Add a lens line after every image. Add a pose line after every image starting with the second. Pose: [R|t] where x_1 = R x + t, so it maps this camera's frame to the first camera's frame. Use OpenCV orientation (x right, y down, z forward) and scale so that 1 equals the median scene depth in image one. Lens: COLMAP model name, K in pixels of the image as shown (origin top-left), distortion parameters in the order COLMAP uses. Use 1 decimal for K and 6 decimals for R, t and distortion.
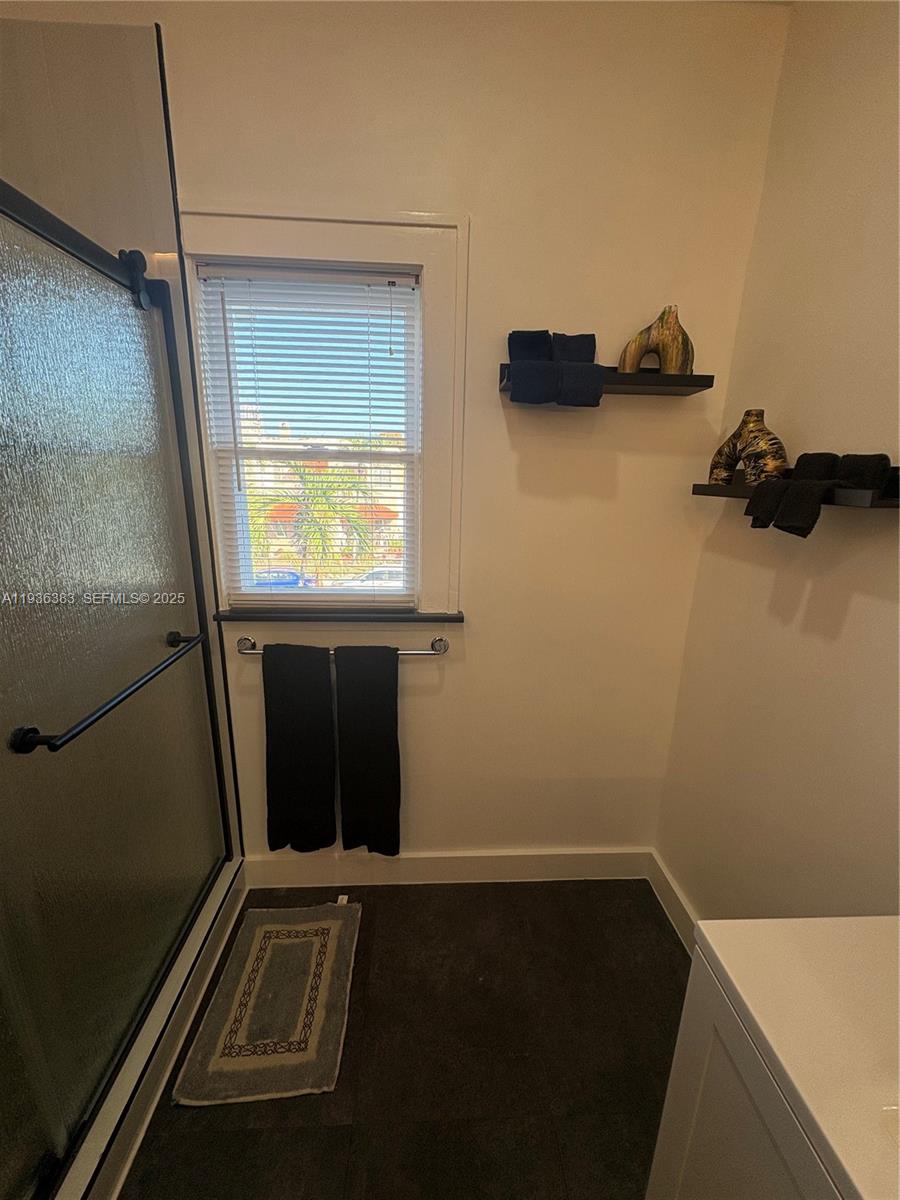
lens RADIAL K [[475.8, 0, 451.1], [0, 475.8, 602.9], [0, 0, 1]] dist [-0.001383, 0.000256]
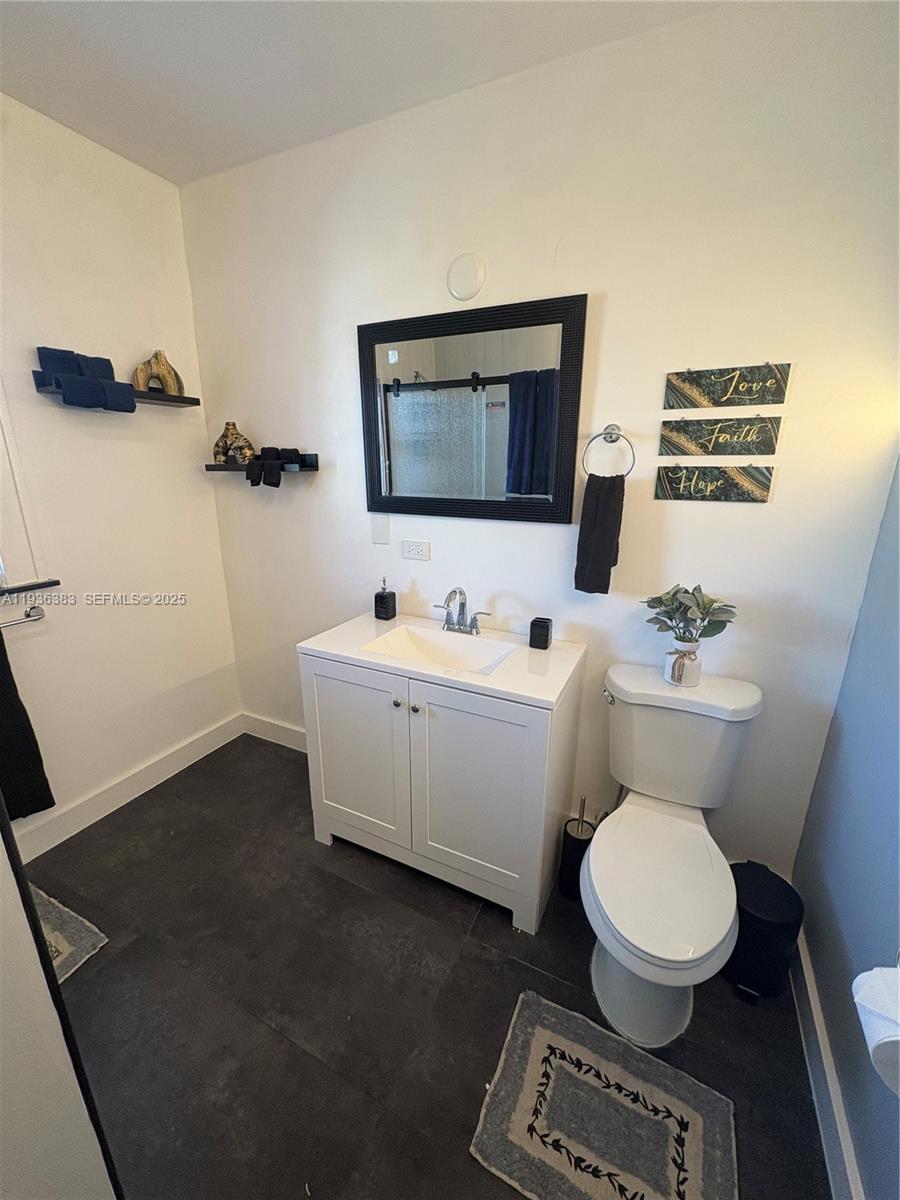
lens RADIAL K [[475.8, 0, 447.3], [0, 475.8, 597.2], [0, 0, 1]] dist [-0.001383, 0.000256]
pose [[0.488751, -0.252825, 0.834986, -0.589062], [0.235550, 0.959785, 0.152736, 0.139156], [-0.840023, 0.122031, 0.528649, -0.523988]]
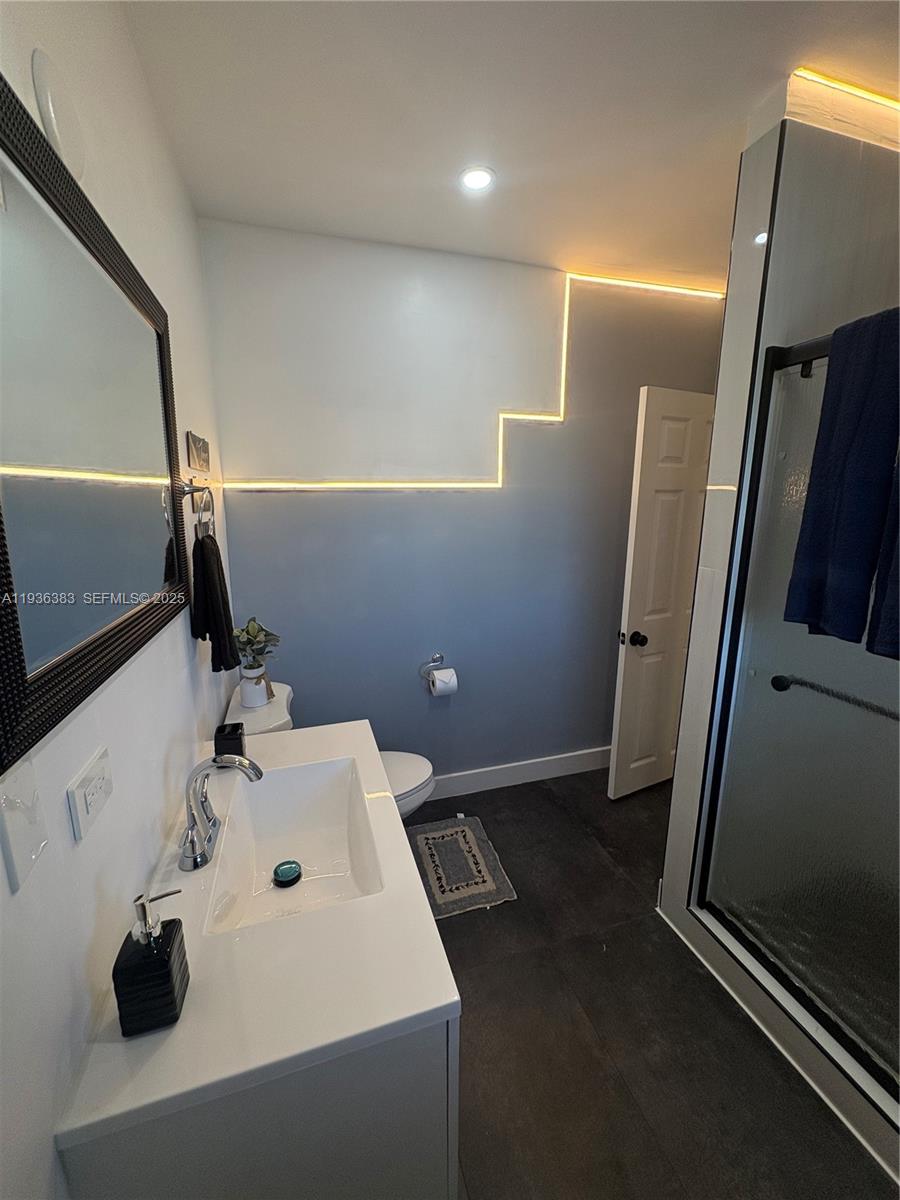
lens RADIAL K [[475.8, 0, 451.2], [0, 475.8, 600.3], [0, 0, 1]] dist [-0.001383, 0.000256]
pose [[-0.968224, 0.026017, -0.248729, 0.697312], [-0.089202, 0.893228, 0.440667, -0.361926], [0.233636, 0.448851, -0.862523, 1.178323]]
